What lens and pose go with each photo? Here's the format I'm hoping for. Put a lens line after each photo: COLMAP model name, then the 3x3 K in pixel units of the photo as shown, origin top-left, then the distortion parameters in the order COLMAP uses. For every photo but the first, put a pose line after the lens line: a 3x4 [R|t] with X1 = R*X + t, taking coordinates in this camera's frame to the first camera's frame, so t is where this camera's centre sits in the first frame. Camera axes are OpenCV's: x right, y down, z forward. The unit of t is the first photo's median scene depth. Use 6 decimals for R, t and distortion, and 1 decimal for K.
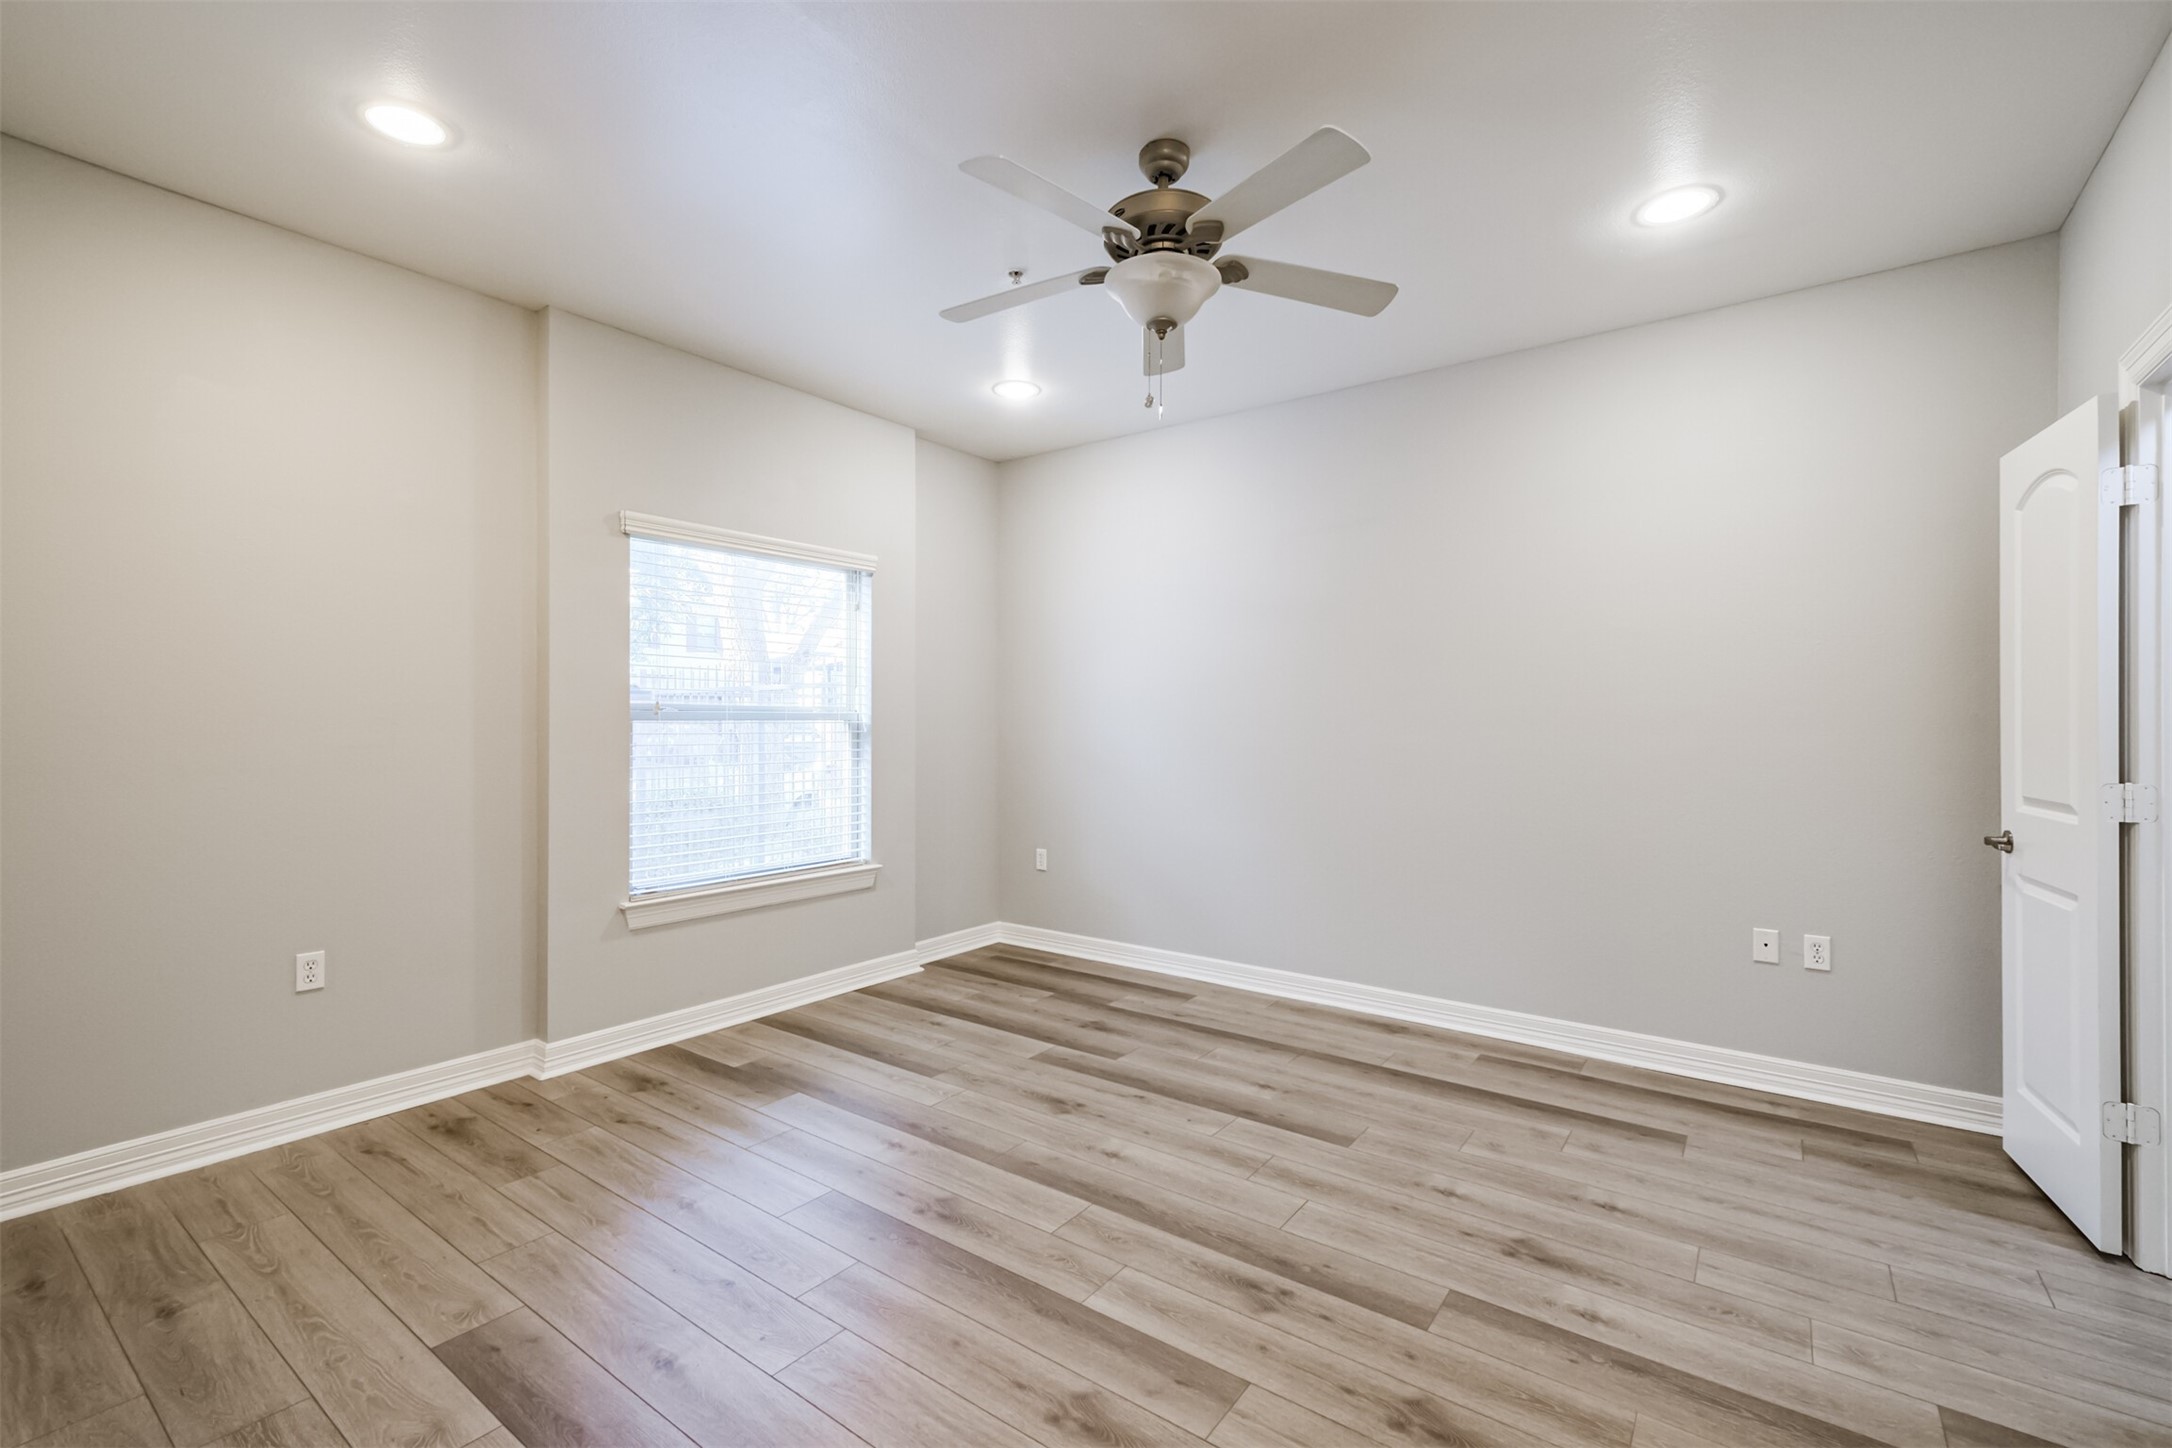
lens RADIAL K [[941.1, 0, 1086.6], [0, 941.1, 712.1], [0, 0, 1]] dist [0.009073, 0.000064]
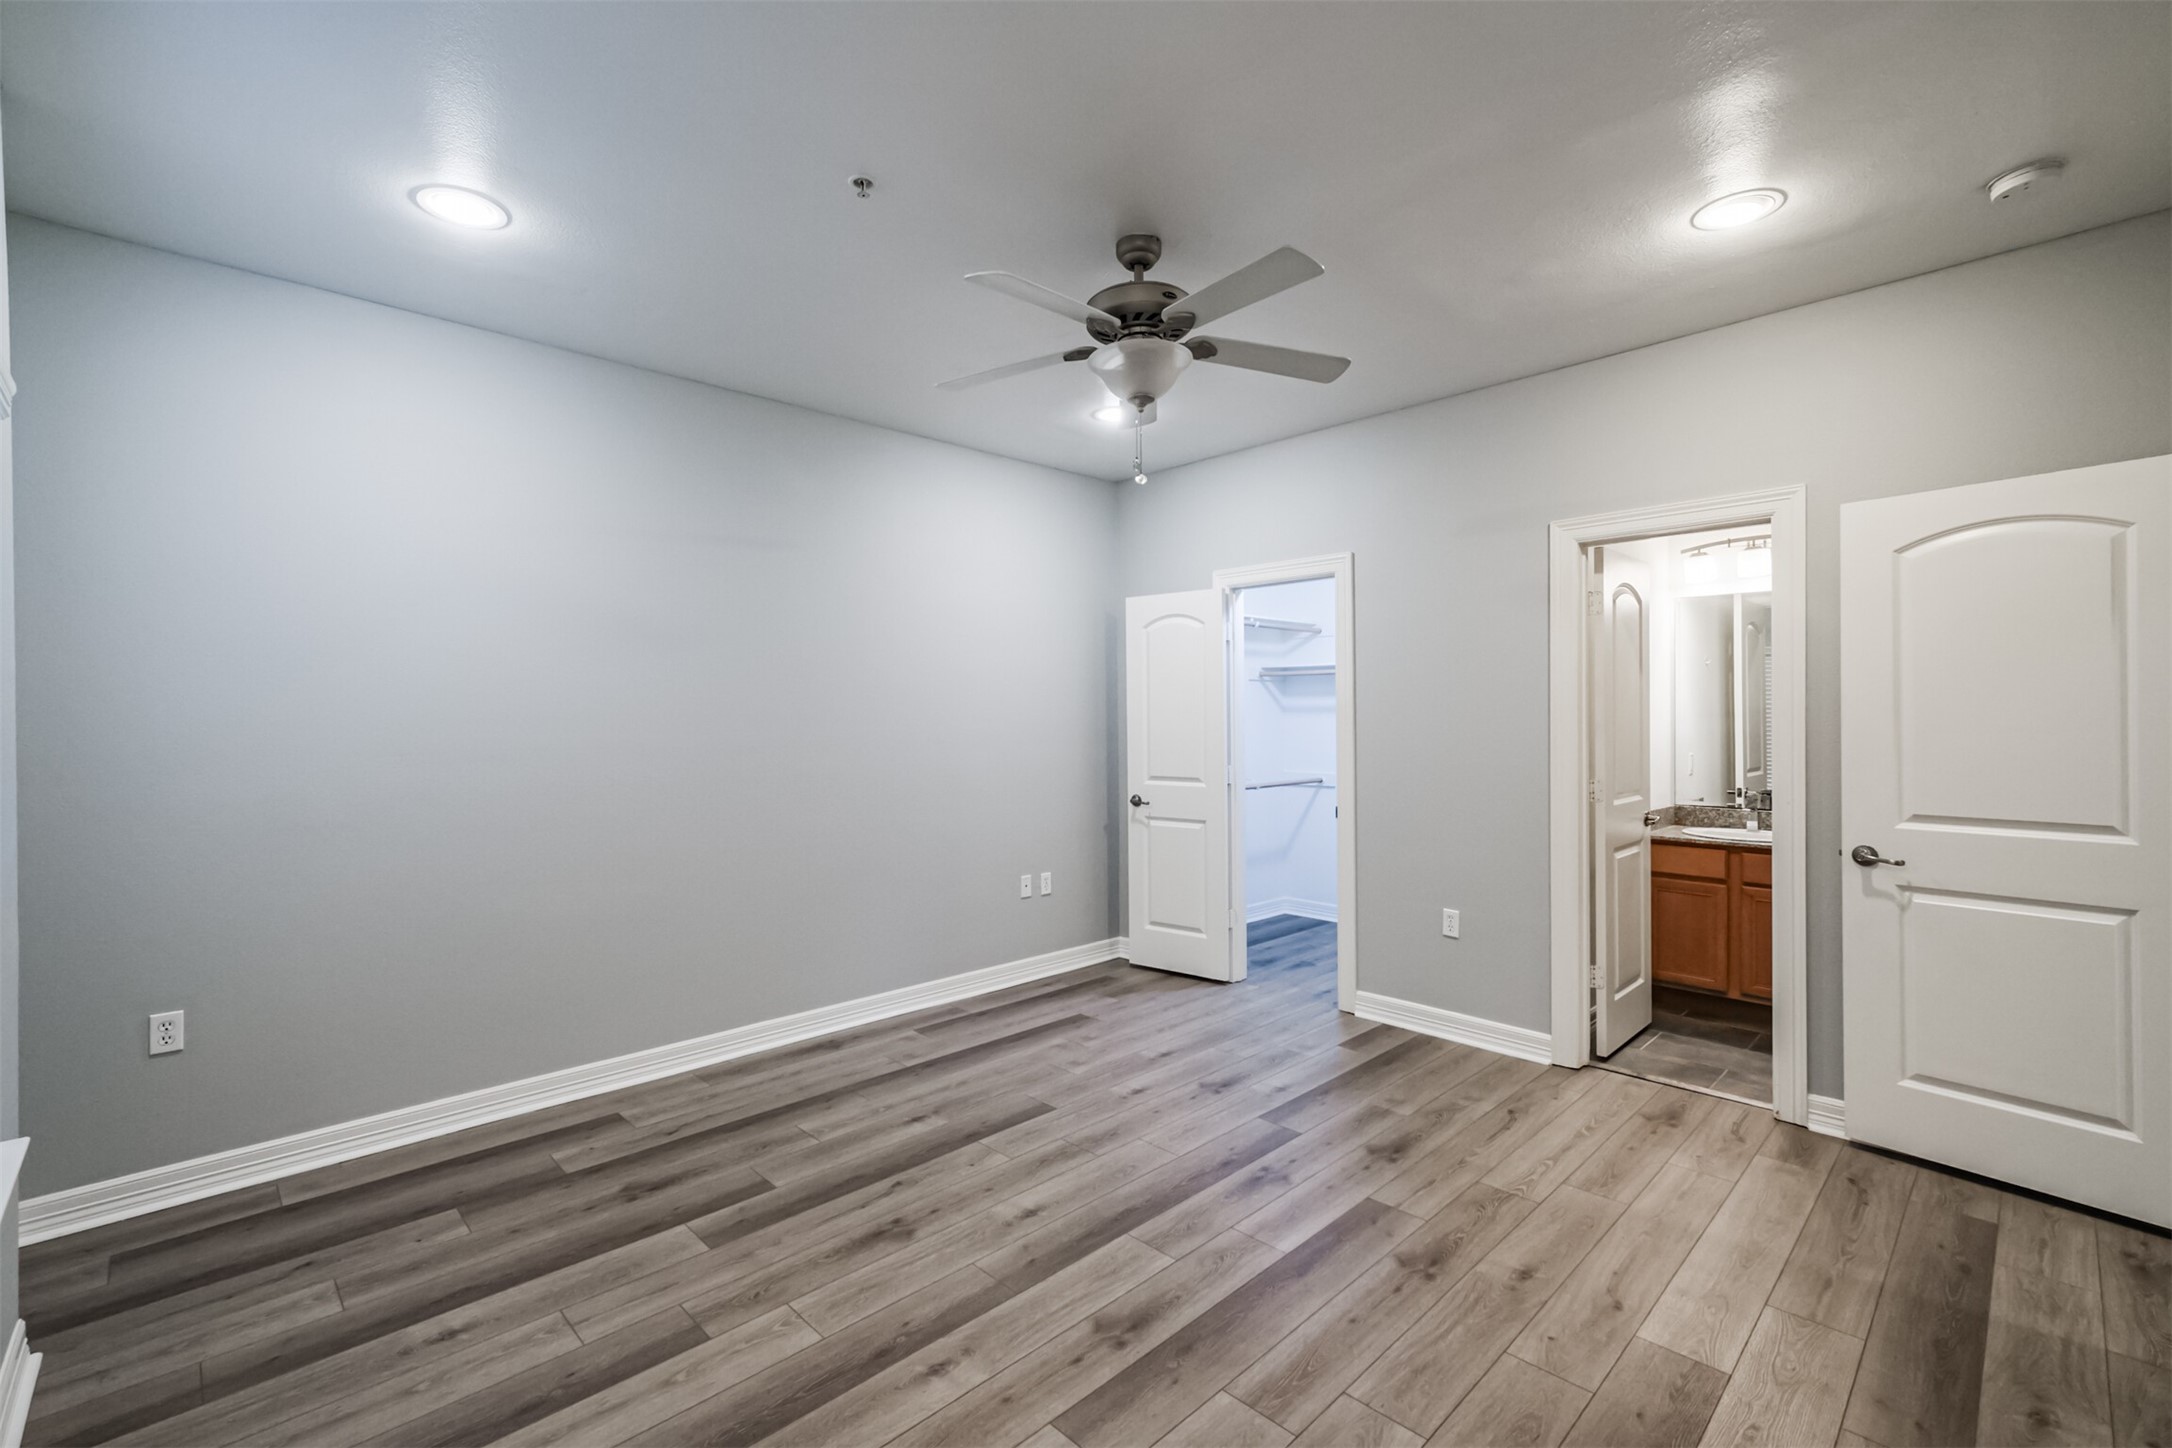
lens RADIAL K [[941.1, 0, 1078.6], [0, 941.1, 727.9], [0, 0, 1]] dist [0.009073, 0.000064]
pose [[0.166455, -0.013526, 0.985956, -0.772854], [-0.000852, 0.999904, 0.013861, -0.029392], [-0.986049, -0.003147, 0.166428, 0.684046]]
